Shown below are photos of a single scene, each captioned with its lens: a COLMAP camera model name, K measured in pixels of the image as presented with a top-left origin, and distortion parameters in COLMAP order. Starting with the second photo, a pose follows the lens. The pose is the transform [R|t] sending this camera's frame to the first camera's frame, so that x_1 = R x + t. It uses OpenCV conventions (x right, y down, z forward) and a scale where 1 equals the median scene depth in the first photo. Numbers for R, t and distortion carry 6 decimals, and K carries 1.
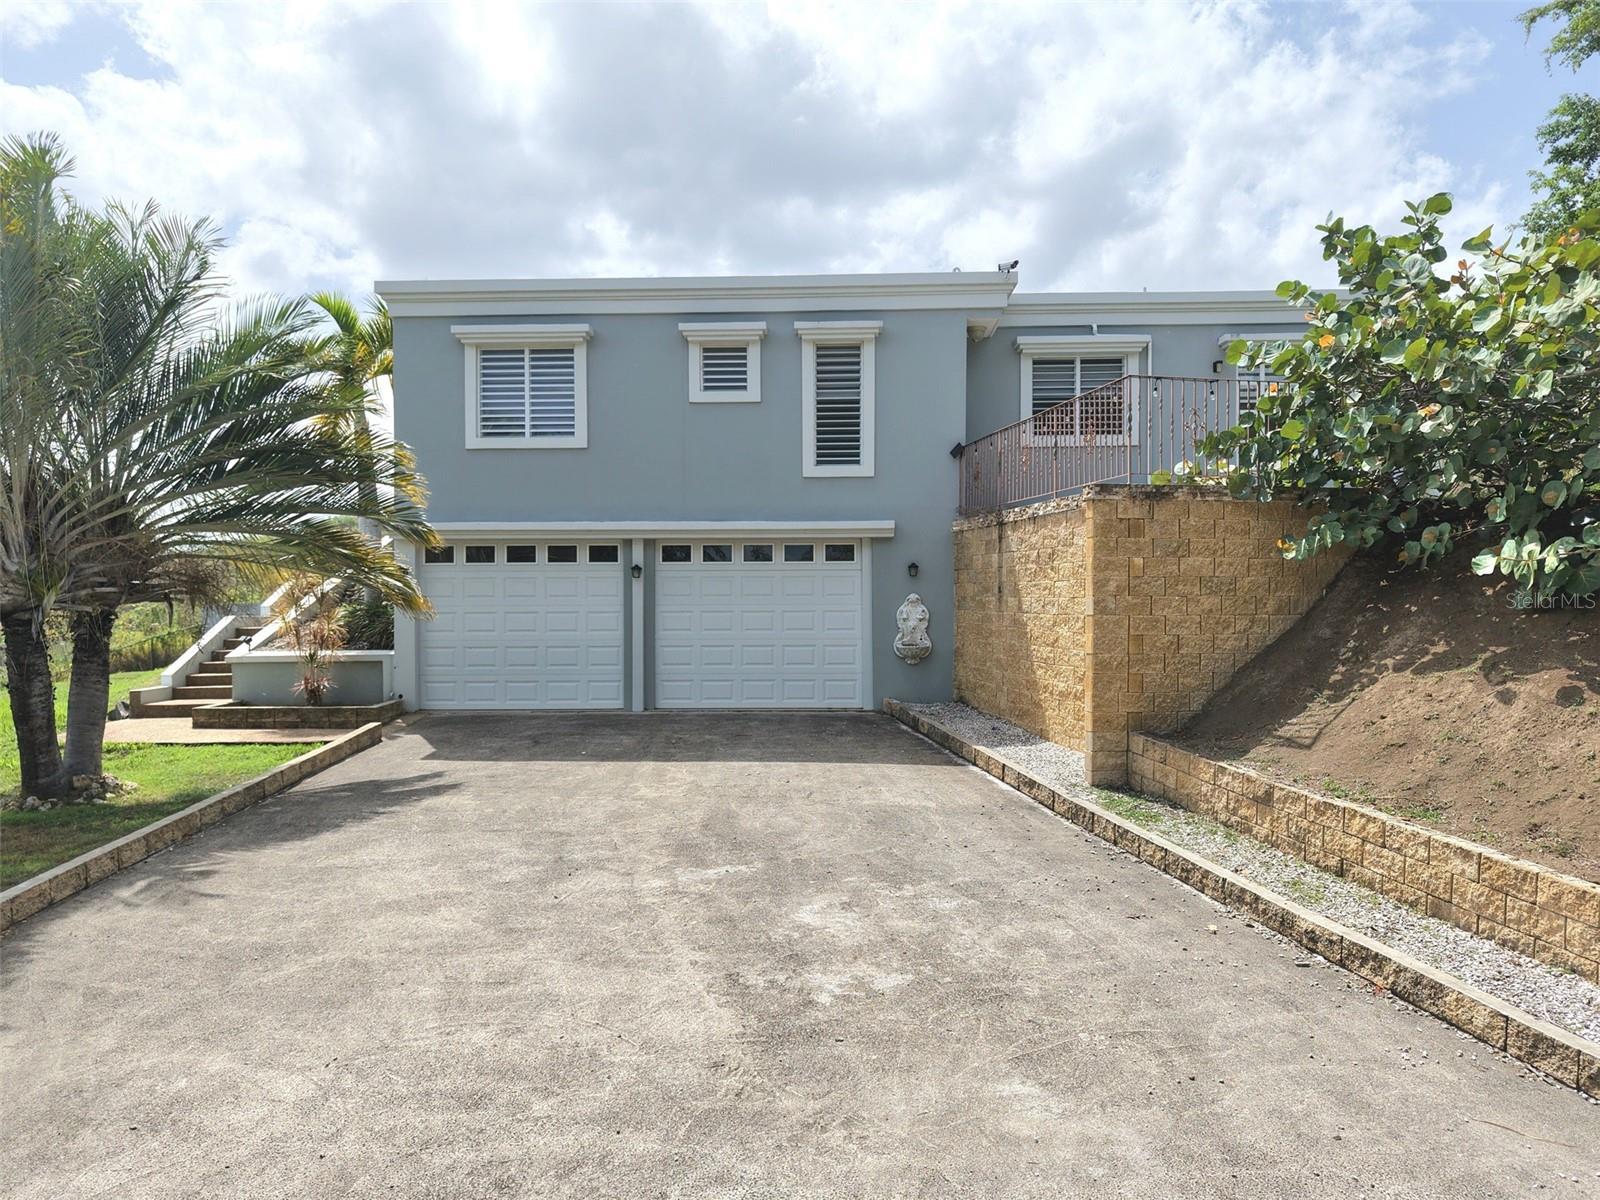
lens RADIAL K [[1085.8, 0, 737.5], [0, 1085.8, 571.4], [0, 0, 1]] dist [0.163022, -0.004439]
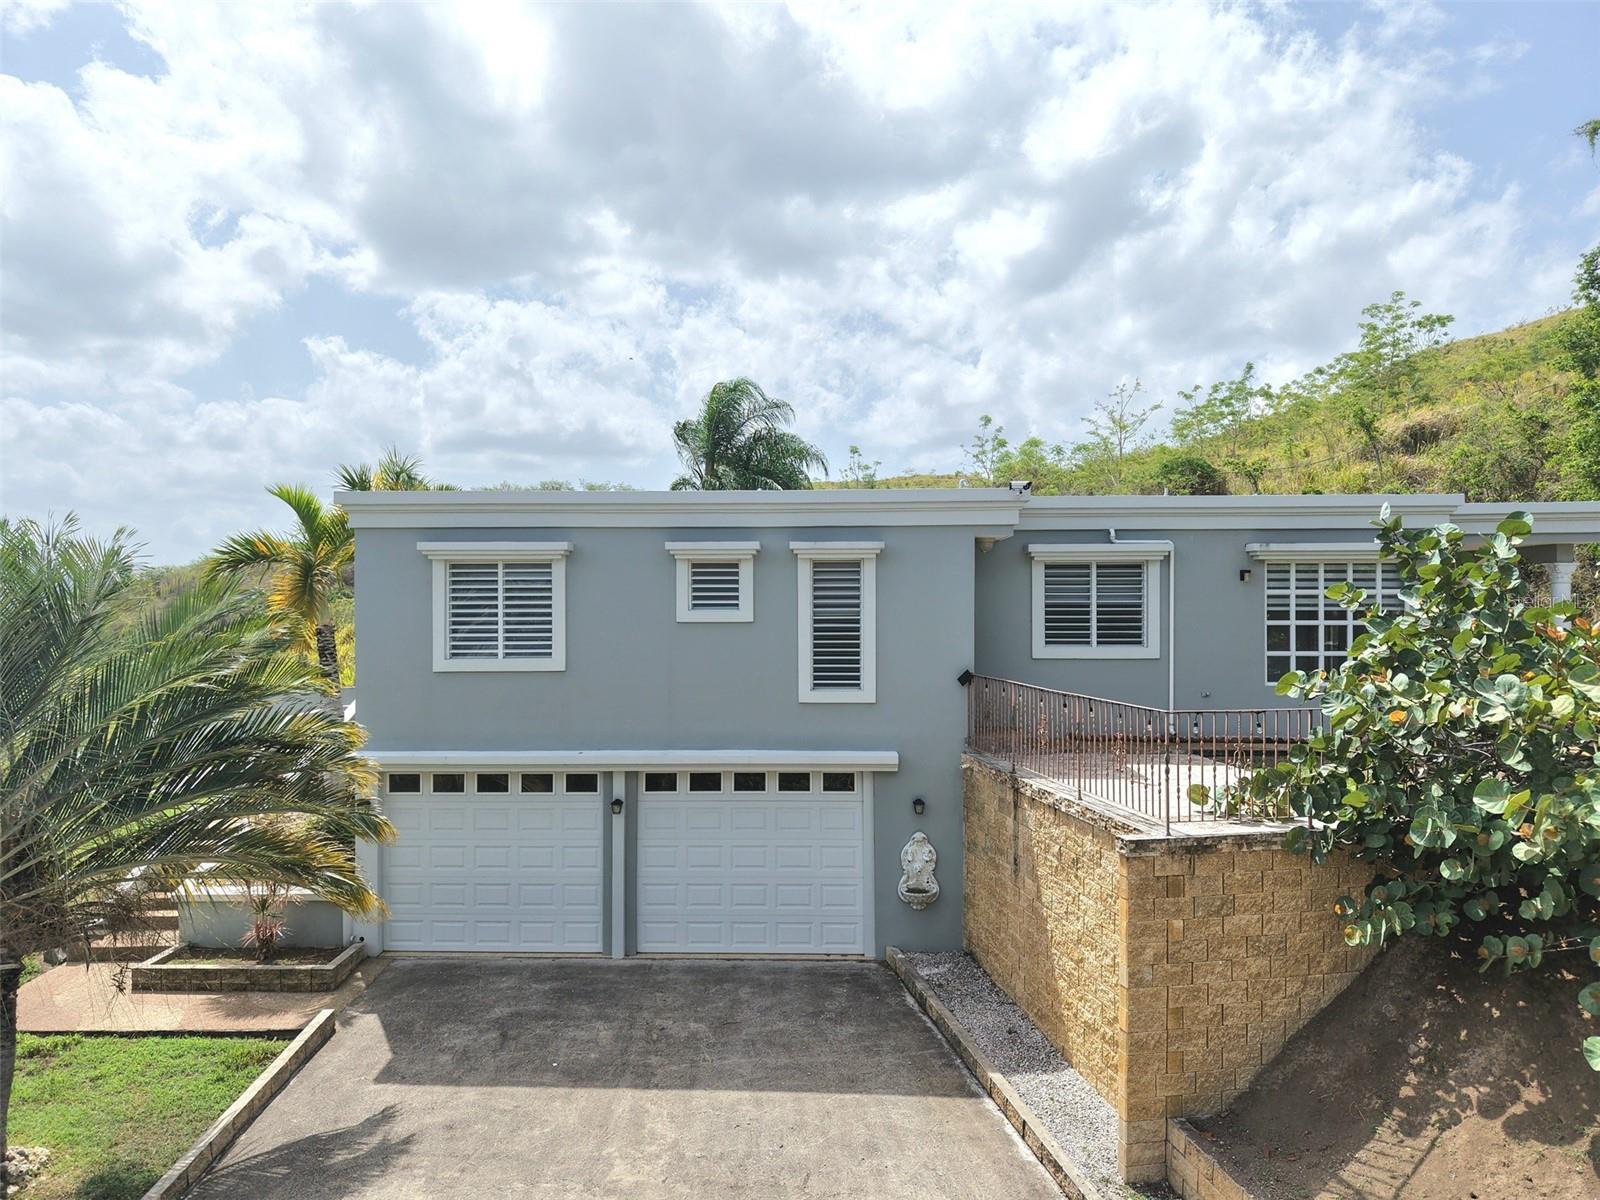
lens RADIAL K [[1097.3, 0, 731.5], [0, 1097.3, 621.3], [0, 0, 1]] dist [0.133515, -0.008319]
pose [[0.999960, 0.006172, -0.006490, 0.008518], [-0.005902, 0.999148, 0.040836, -0.193544], [0.006737, -0.040796, 0.999145, 0.076598]]
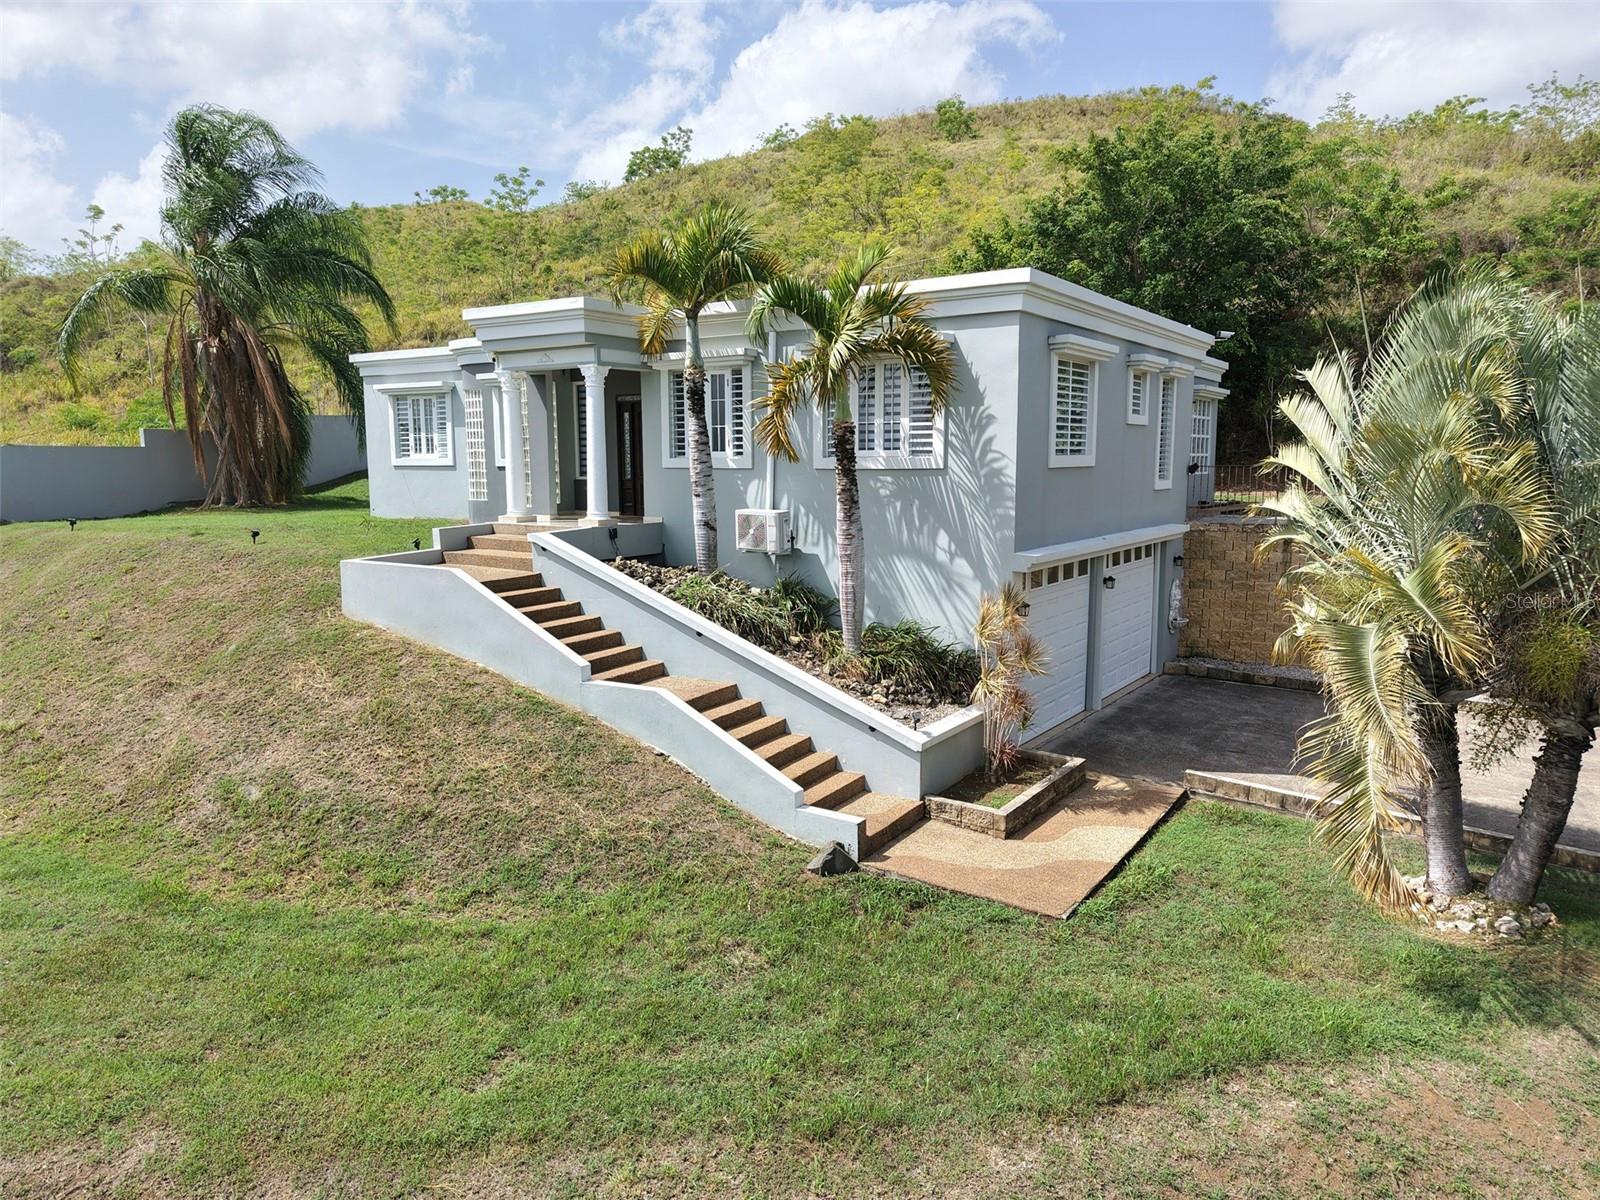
lens RADIAL K [[1101.8, 0, 793.3], [0, 1101.8, 610.8], [0, 0, 1]] dist [0.055722, -0.078880]
pose [[0.502222, -0.131193, 0.854729, -1.170250], [-0.012289, 0.987242, 0.158753, -0.140296], [-0.864651, -0.090233, 0.494203, 0.722684]]
